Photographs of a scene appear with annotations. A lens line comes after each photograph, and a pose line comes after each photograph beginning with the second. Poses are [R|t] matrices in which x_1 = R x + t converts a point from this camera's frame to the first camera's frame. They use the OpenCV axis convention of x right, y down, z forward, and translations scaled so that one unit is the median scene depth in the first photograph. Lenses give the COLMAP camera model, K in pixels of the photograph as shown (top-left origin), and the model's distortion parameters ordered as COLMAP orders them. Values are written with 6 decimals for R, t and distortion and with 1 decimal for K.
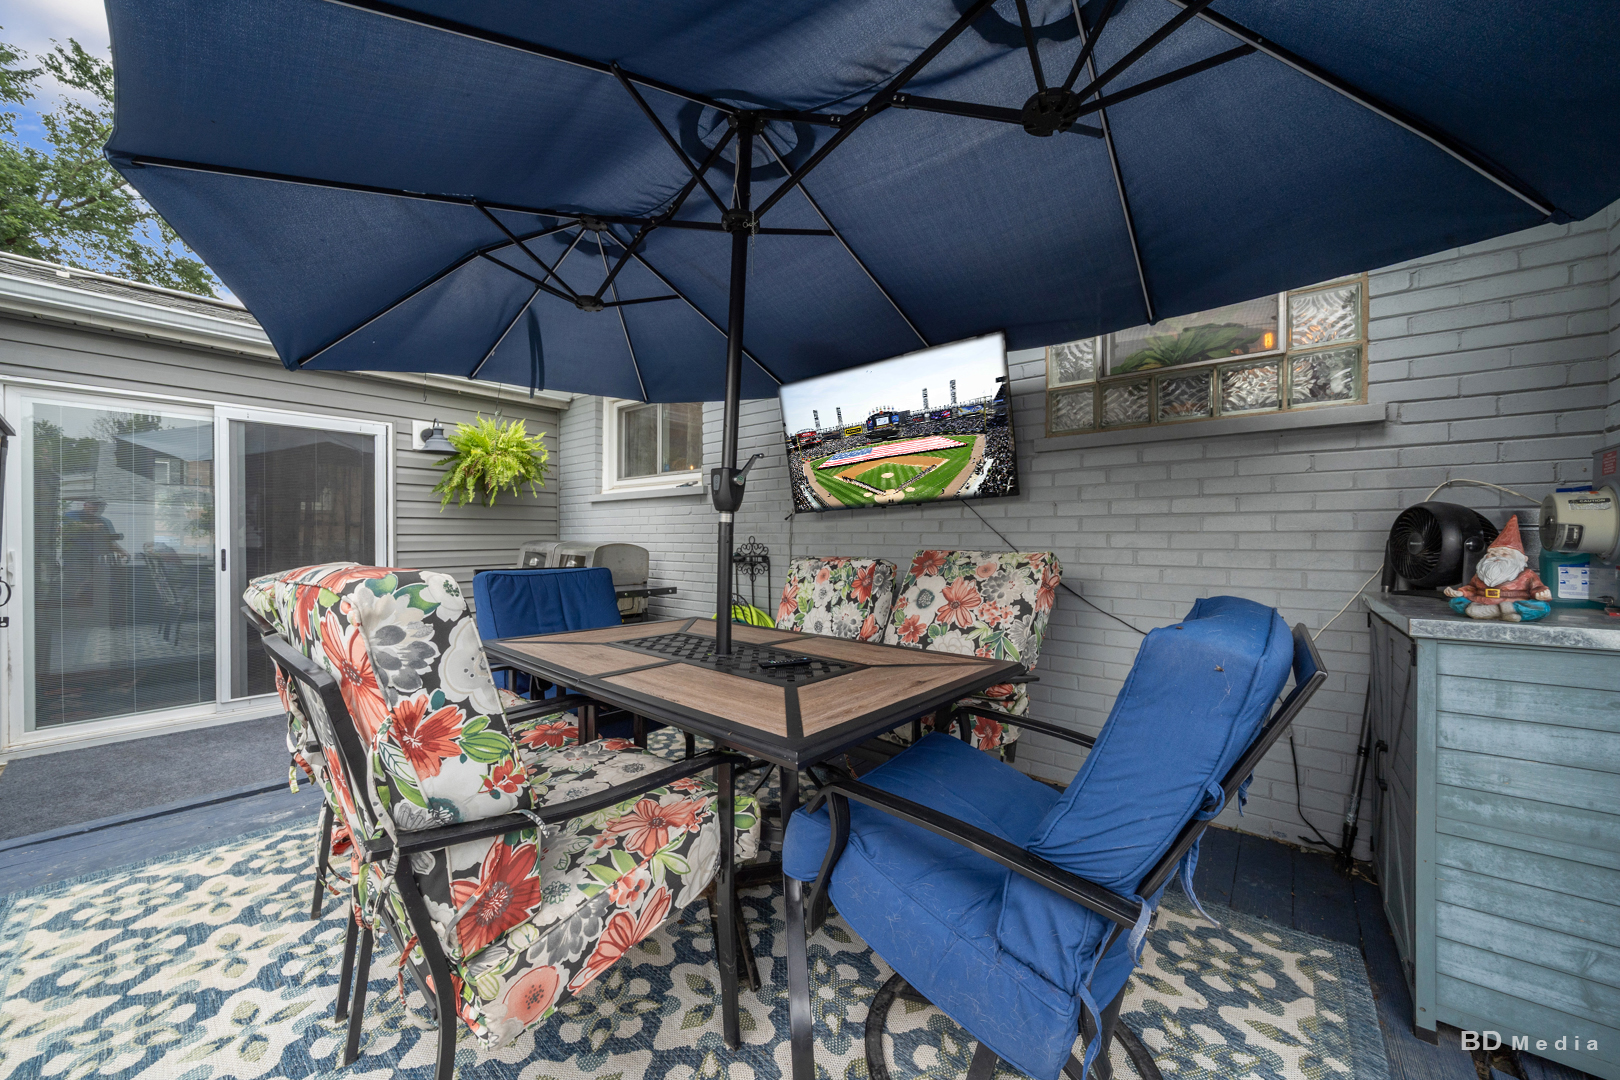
lens RADIAL K [[592.6, 0, 810.0], [0, 592.6, 540.0], [0, 0, 1]] dist [0.000175, 0.000040]
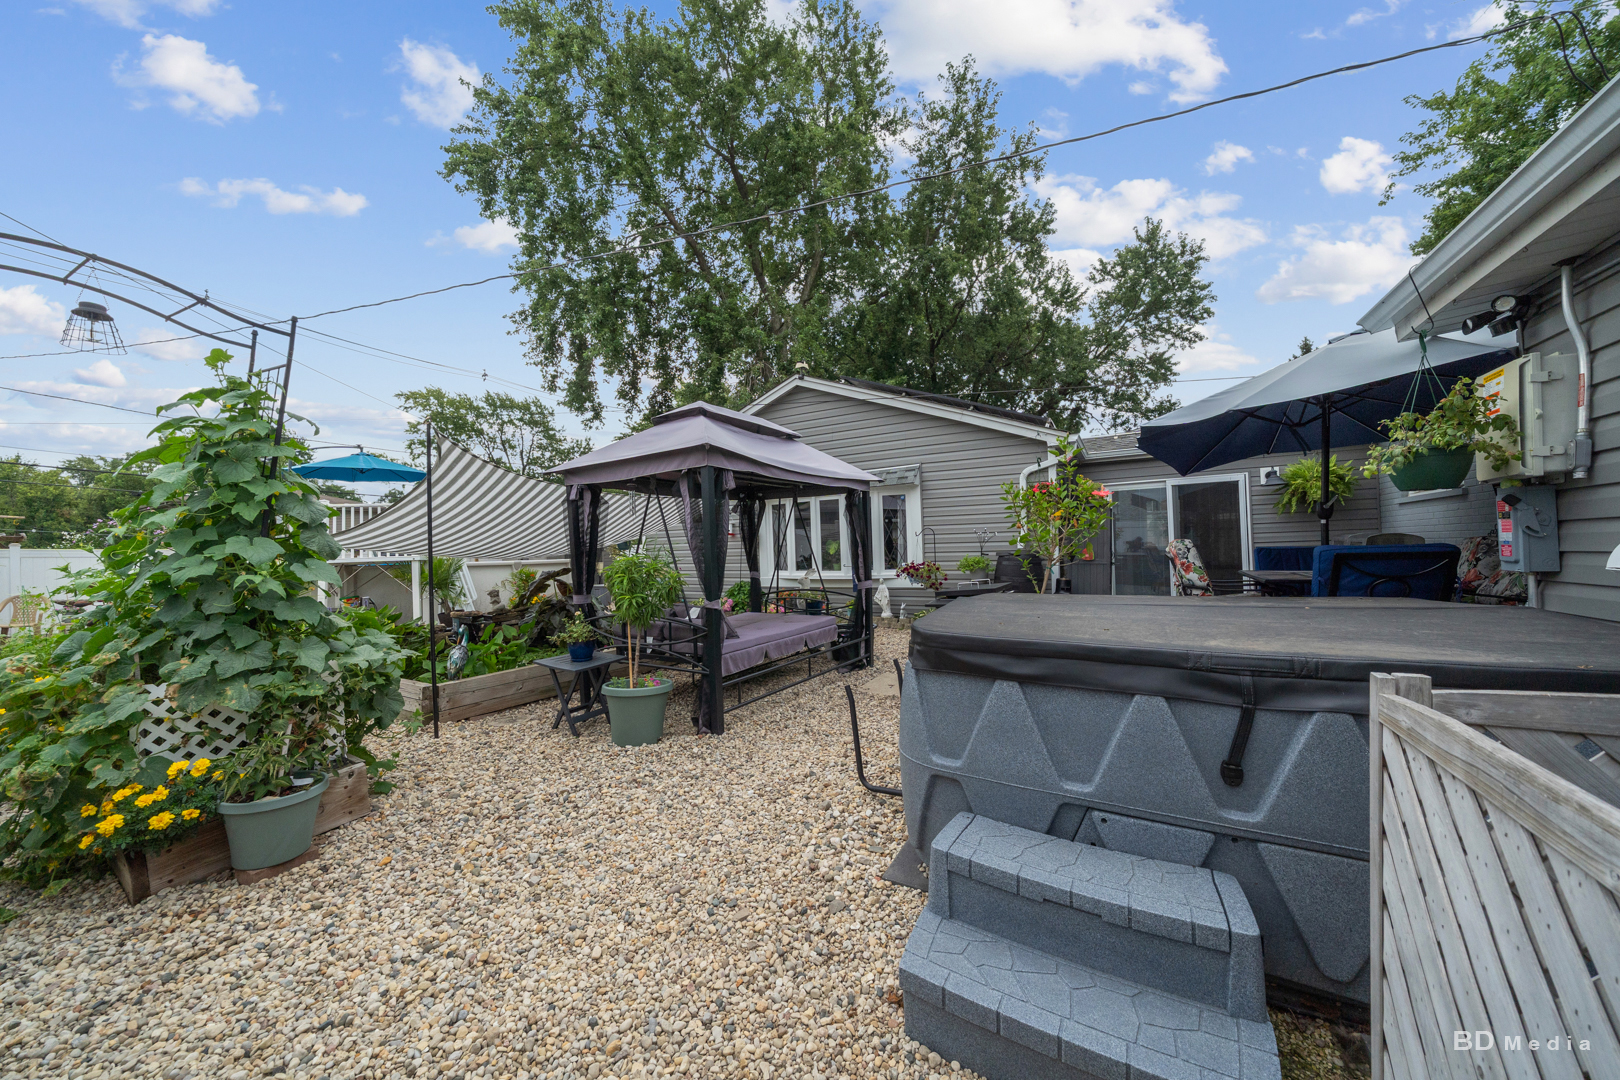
lens RADIAL K [[551.7, 0, 805.1], [0, 551.7, 555.4], [0, 0, 1]] dist [-0.000194, -0.000010]
pose [[0.186141, -0.000515, -0.982523, 0.707246], [0.027341, 0.999615, 0.004656, 0.012990], [0.982143, -0.027730, 0.186083, -0.657699]]
